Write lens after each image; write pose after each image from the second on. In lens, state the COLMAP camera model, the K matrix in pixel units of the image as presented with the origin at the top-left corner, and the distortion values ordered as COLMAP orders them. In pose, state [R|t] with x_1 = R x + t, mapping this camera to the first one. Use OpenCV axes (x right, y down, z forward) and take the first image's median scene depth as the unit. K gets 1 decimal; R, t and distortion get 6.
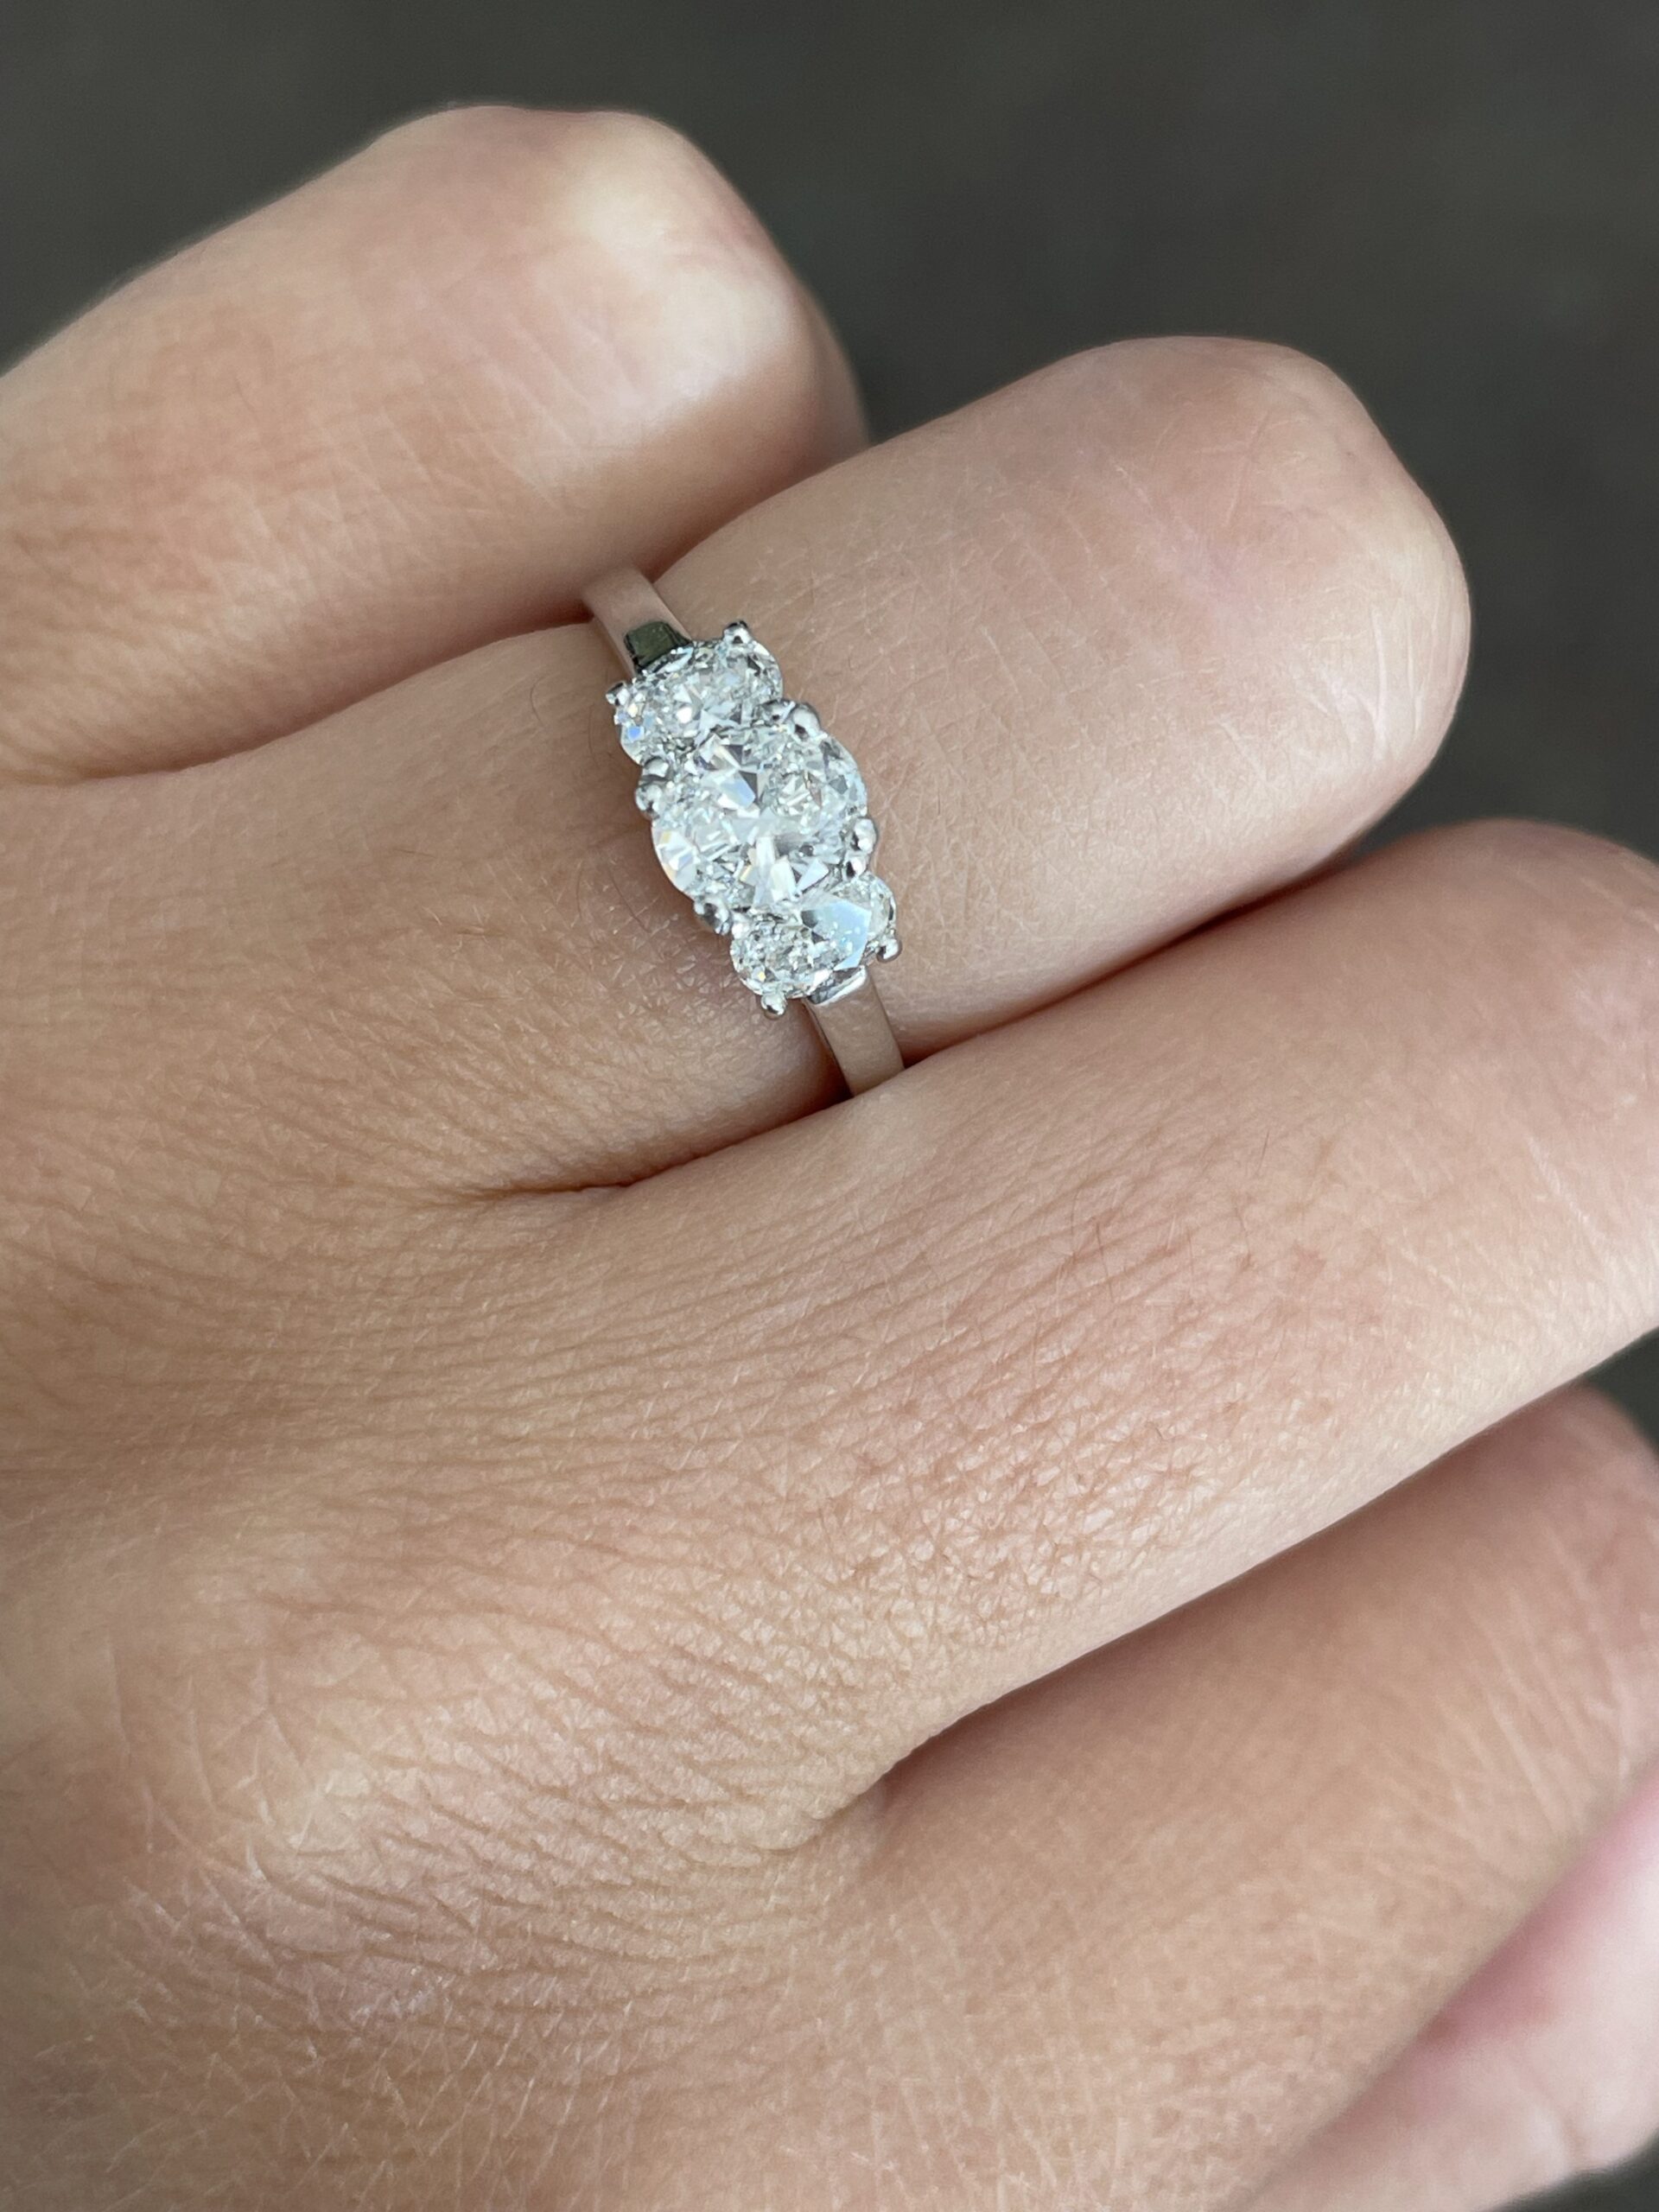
lens RADIAL K [[3309.8, 0, 820.6], [0, 3309.8, 1094.5], [0, 0, 1]] dist [-0.185324, 0.000000]
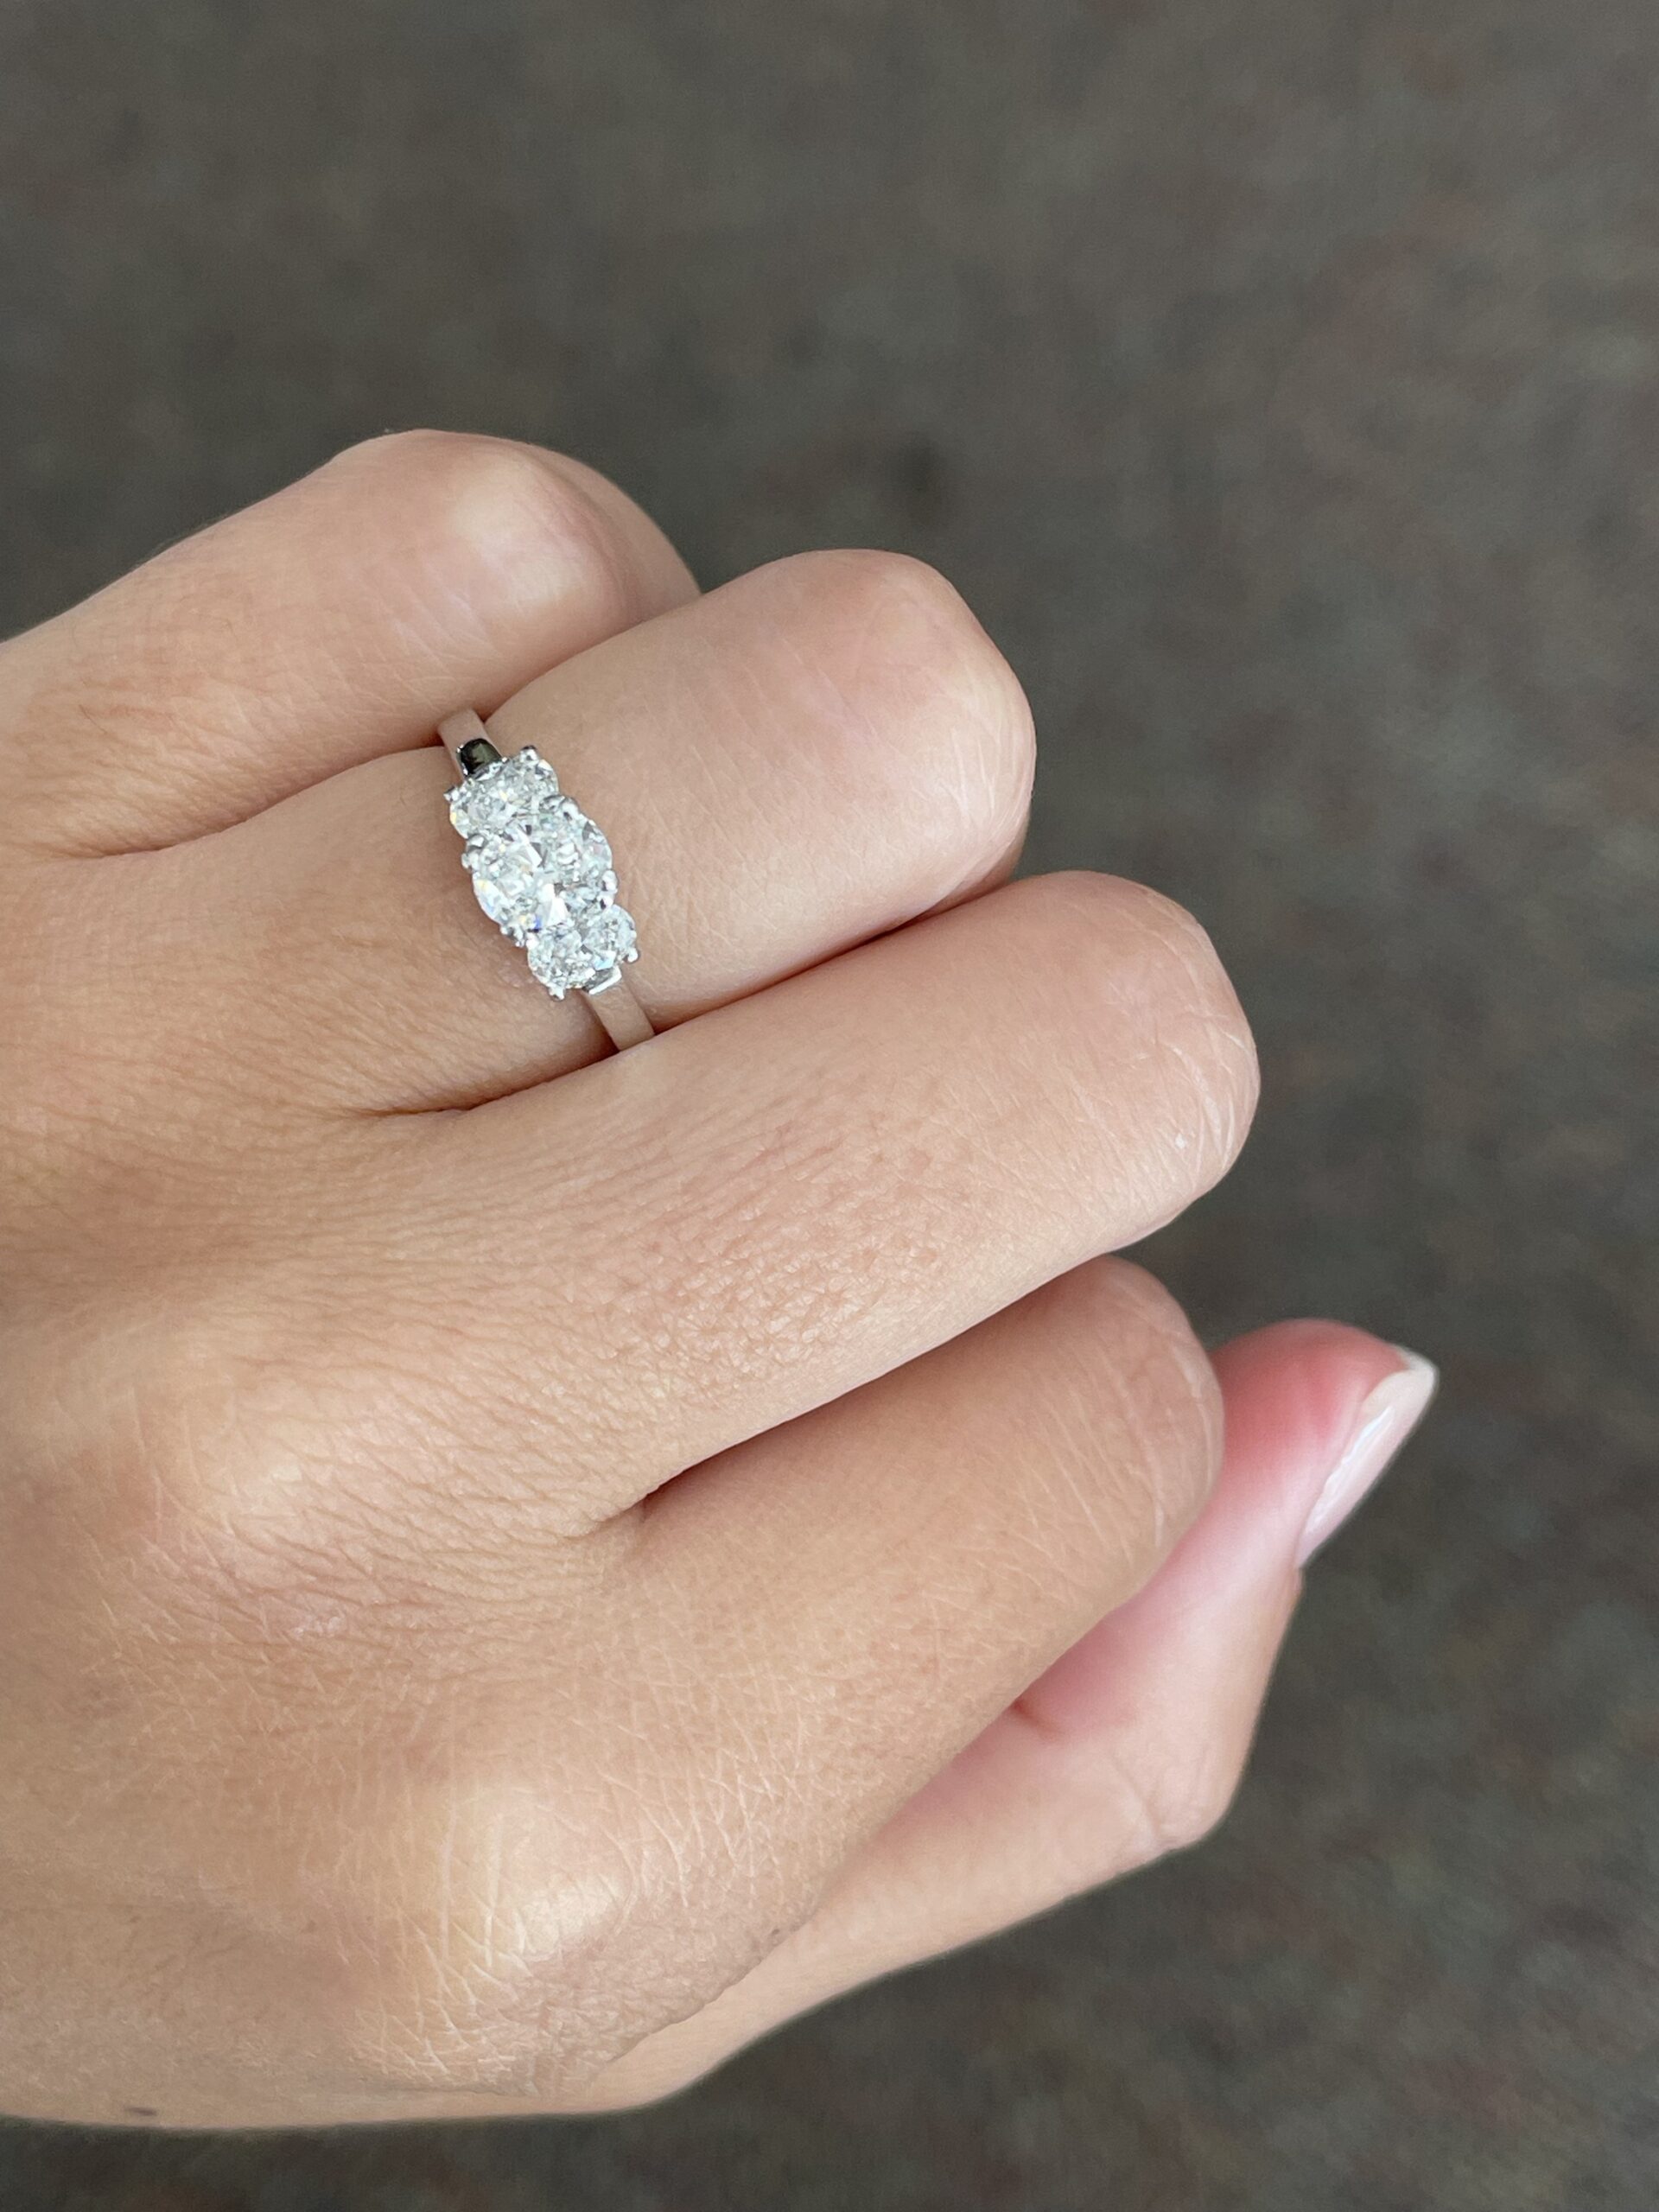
lens RADIAL K [[3309.8, 0, 834.8], [0, 3309.8, 1114.0], [0, 0, 1]] dist [-0.185324, 0.000000]
pose [[0.999097, -0.013582, 0.040247, 0.050538], [0.016253, 0.997634, -0.066796, 0.137241], [-0.039245, 0.067390, 0.996955, -0.534643]]
